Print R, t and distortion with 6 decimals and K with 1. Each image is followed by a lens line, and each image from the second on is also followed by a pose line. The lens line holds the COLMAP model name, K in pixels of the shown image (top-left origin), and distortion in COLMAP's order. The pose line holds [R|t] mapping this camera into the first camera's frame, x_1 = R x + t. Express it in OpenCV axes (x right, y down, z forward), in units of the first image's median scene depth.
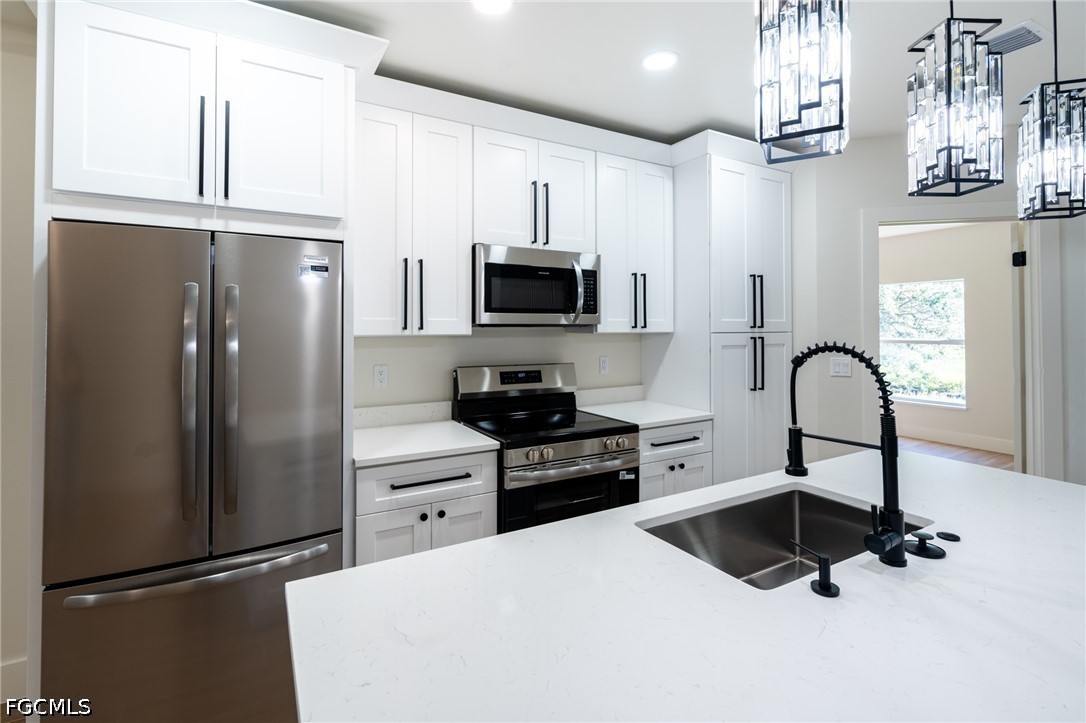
lens RADIAL K [[500.6, 0, 538.3], [0, 500.6, 315.1], [0, 0, 1]] dist [-0.003076, -0.000049]
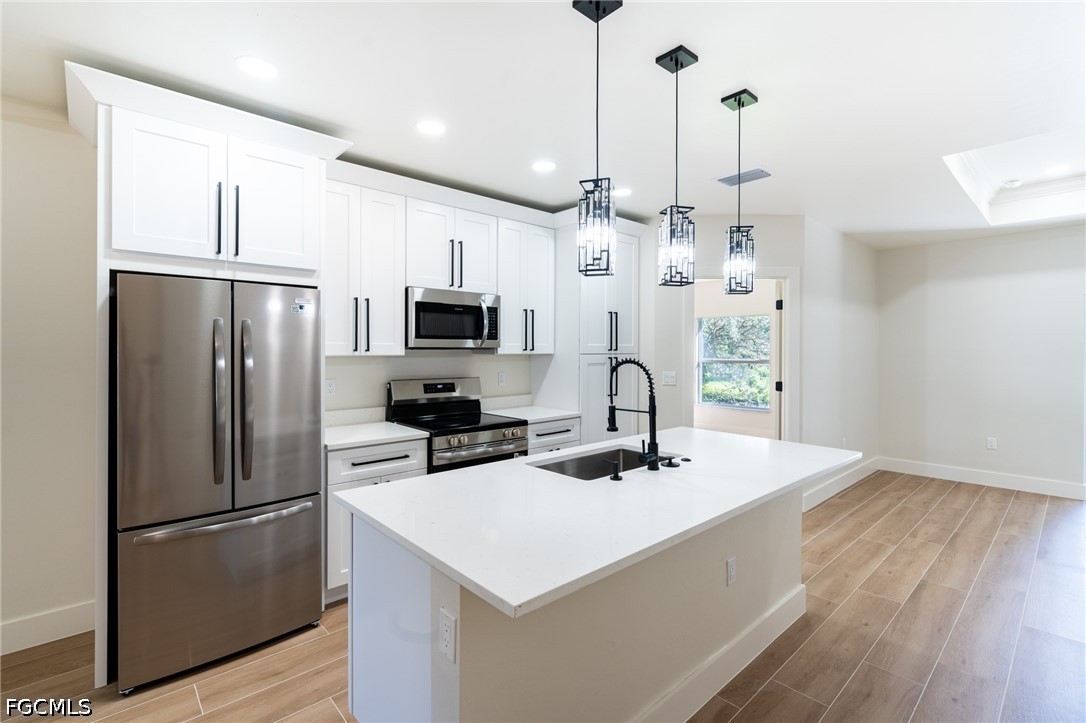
lens RADIAL K [[502.7, 0, 542.2], [0, 502.7, 344.3], [0, 0, 1]] dist [-0.002625, -0.000129]
pose [[0.974998, 0.004840, 0.222159, -0.069436], [-0.007818, 0.999891, 0.012529, -0.008800], [-0.222074, -0.013952, 0.974930, -0.356565]]
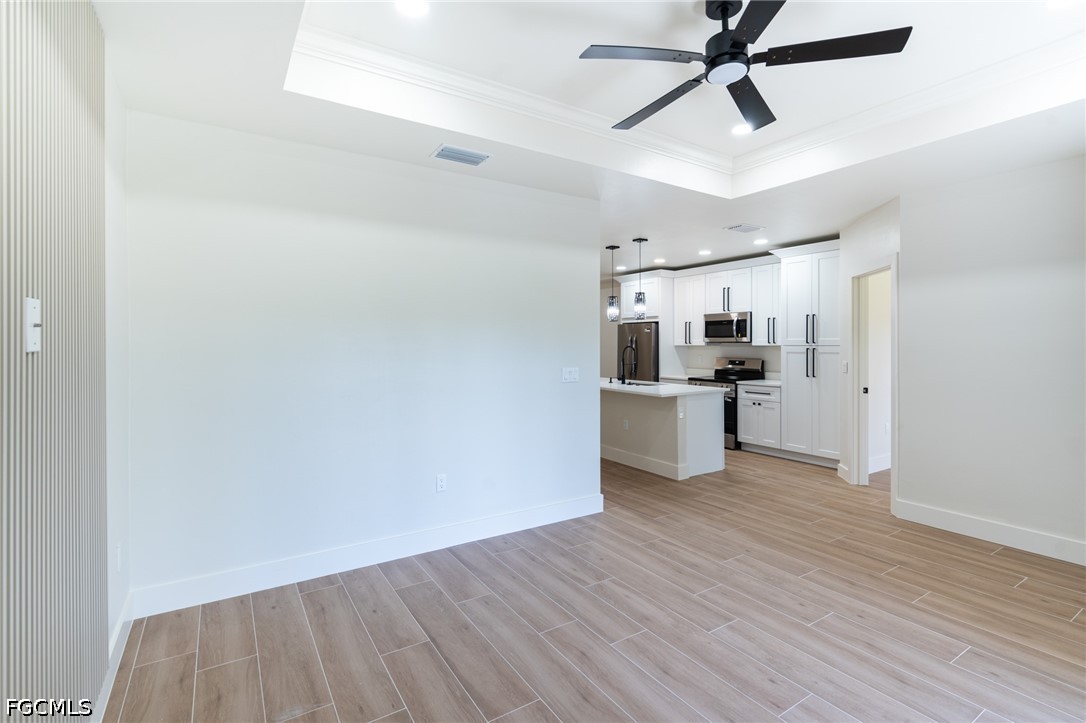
lens RADIAL K [[502.7, 0, 542.2], [0, 502.7, 344.3], [0, 0, 1]] dist [-0.002625, -0.000129]
pose [[0.046339, 0.002428, -0.998923, 2.621442], [0.026197, 0.999650, 0.003645, -0.003898], [0.998582, -0.026338, 0.046259, -0.086200]]
